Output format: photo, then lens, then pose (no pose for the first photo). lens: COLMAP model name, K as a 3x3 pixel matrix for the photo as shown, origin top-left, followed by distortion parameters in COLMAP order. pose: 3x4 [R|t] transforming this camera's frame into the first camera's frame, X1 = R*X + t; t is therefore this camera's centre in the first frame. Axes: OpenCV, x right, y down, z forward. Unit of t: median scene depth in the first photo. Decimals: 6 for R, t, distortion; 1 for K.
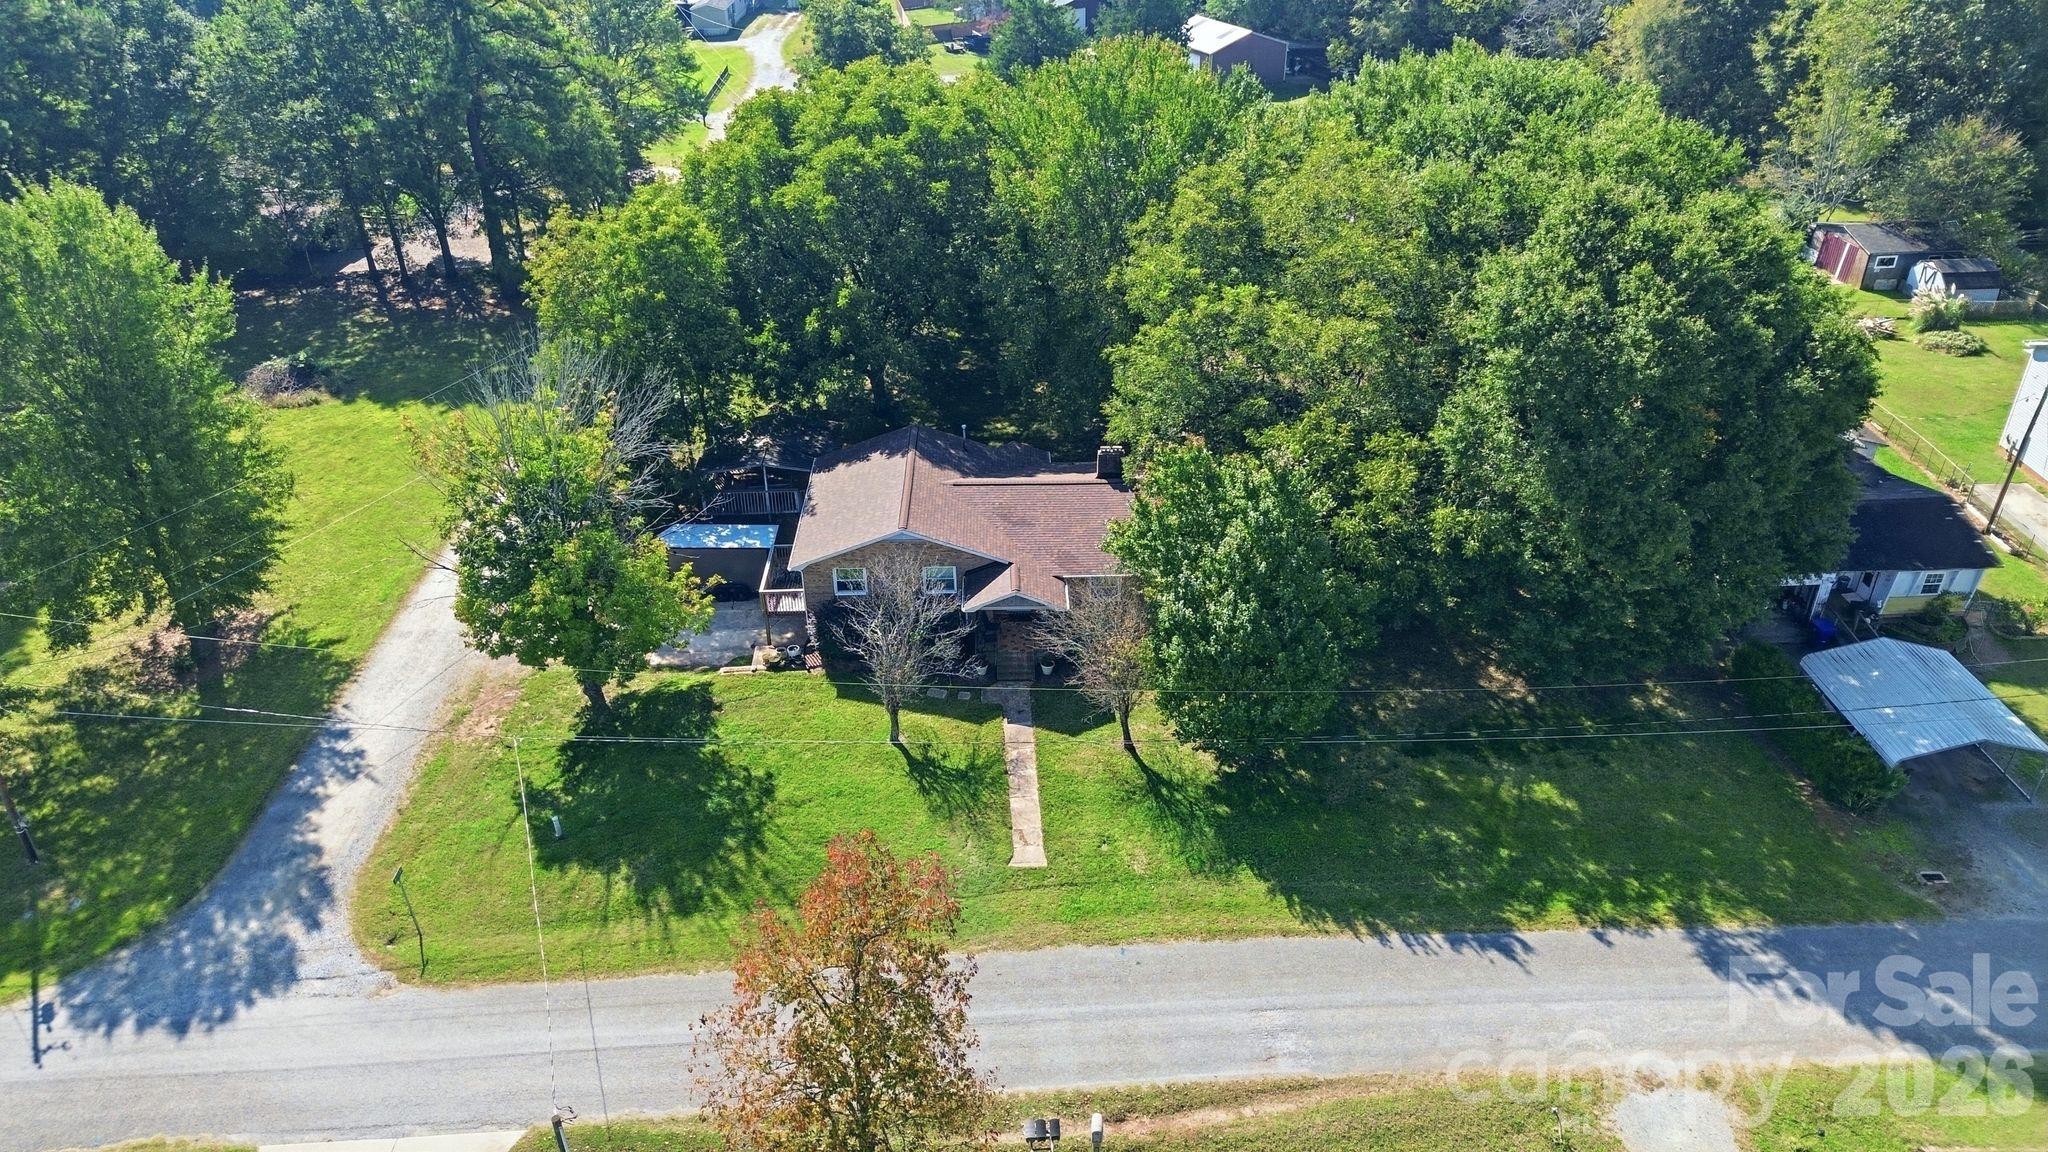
lens RADIAL K [[1509.2, 0, 1022.9], [0, 1509.2, 577.4], [0, 0, 1]] dist [-0.003465, -0.003854]
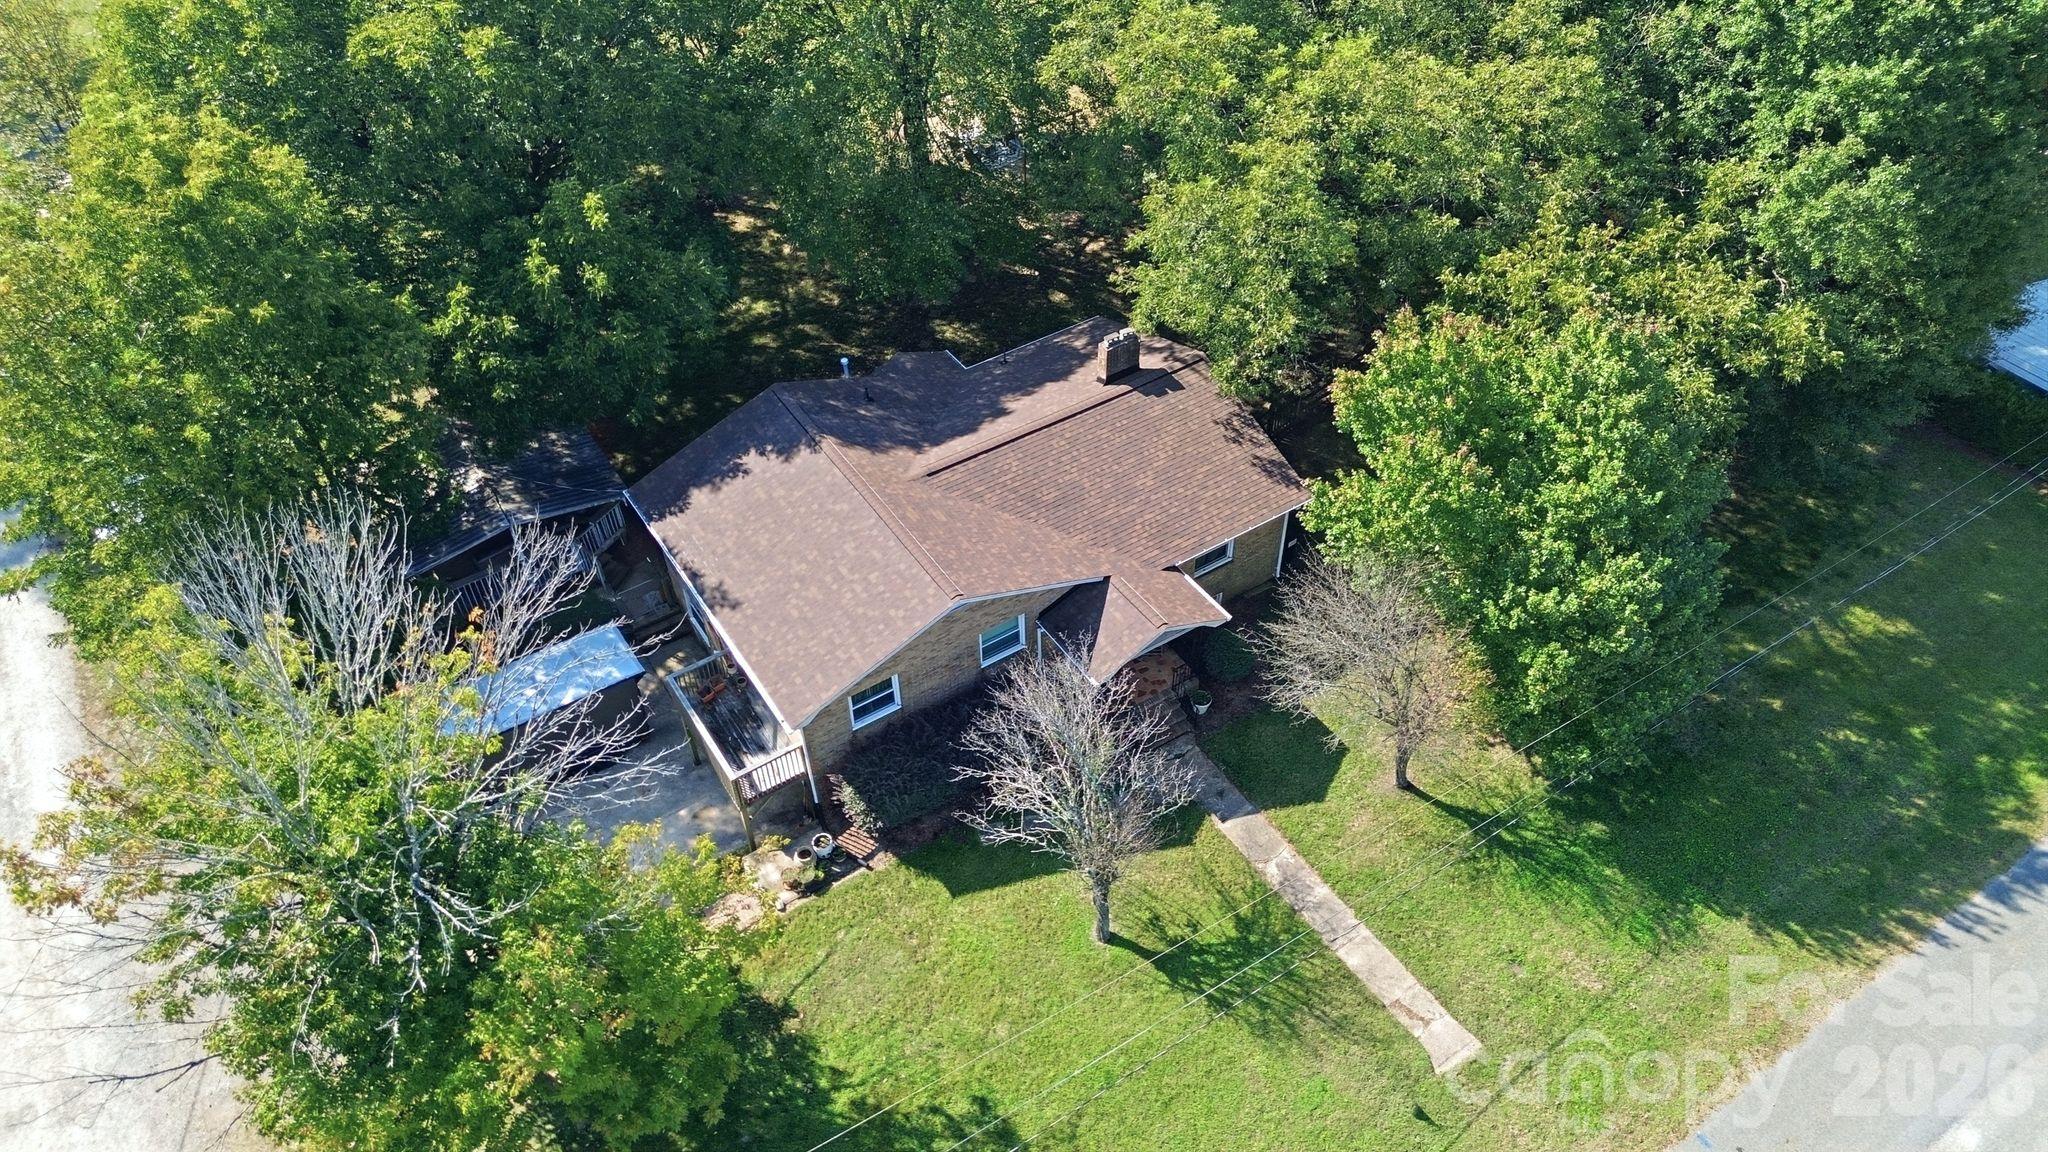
lens RADIAL K [[1509.2, 0, 1024.9], [0, 1509.2, 572.6], [0, 0, 1]] dist [-0.003465, -0.003854]
pose [[0.850635, -0.370882, 0.372649, -0.292287], [0.277781, 0.918818, 0.280378, -0.211975], [-0.446384, -0.134985, 0.884602, 0.505271]]
